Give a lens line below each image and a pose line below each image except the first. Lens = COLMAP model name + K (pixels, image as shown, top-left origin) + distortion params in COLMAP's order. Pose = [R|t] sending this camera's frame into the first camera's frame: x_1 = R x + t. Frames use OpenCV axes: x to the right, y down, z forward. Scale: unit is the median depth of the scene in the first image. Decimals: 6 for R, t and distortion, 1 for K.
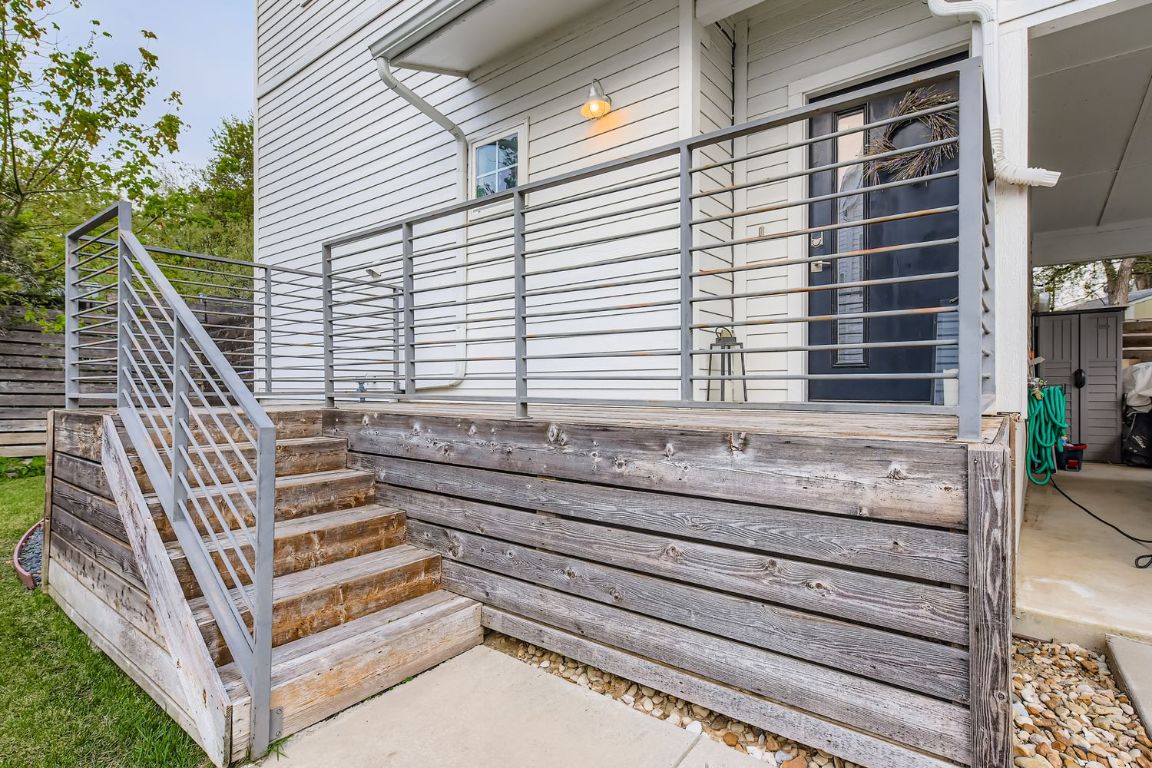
lens RADIAL K [[582.9, 0, 576.0], [0, 582.9, 384.0], [0, 0, 1]] dist [0.000026, -0.000032]
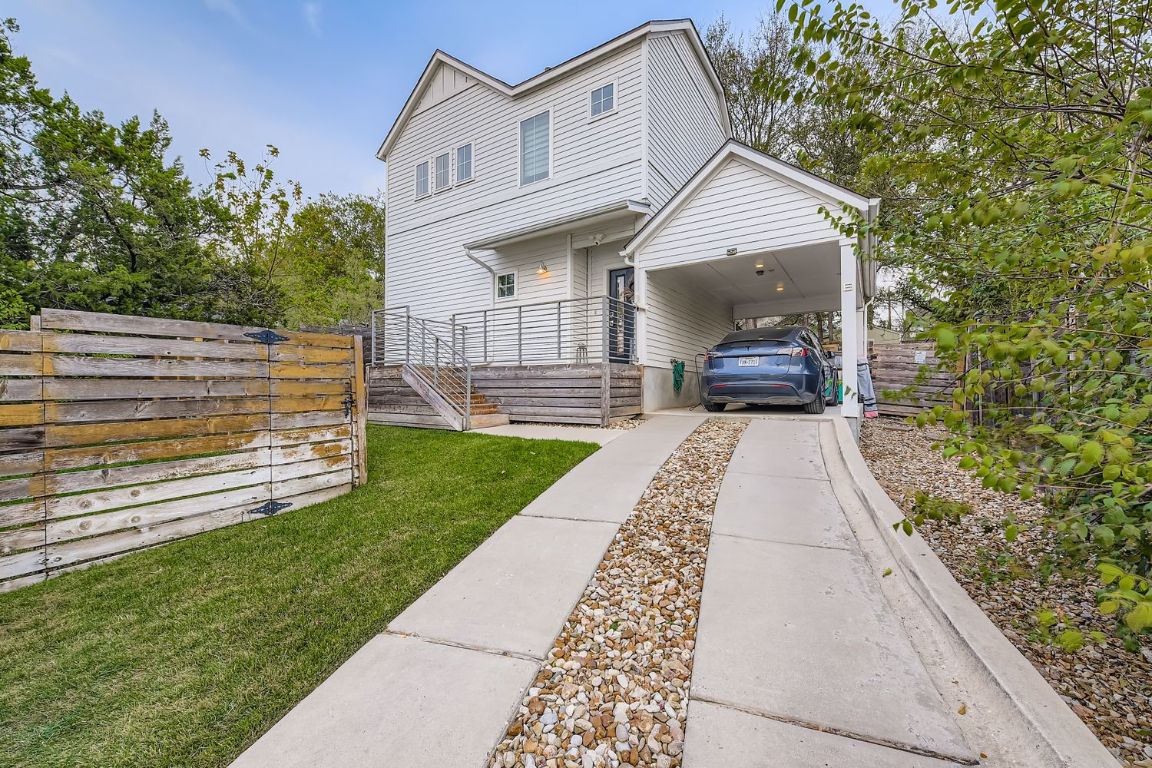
lens RADIAL K [[448.0, 0, 576.0], [0, 448.0, 384.0], [0, 0, 1]] dist [-0.000174, -0.000060]
pose [[0.995986, 0.003692, 0.089428, 0.011186], [-0.003134, 0.999975, -0.006380, 0.196176], [-0.089449, 0.006074, 0.995973, -1.959577]]
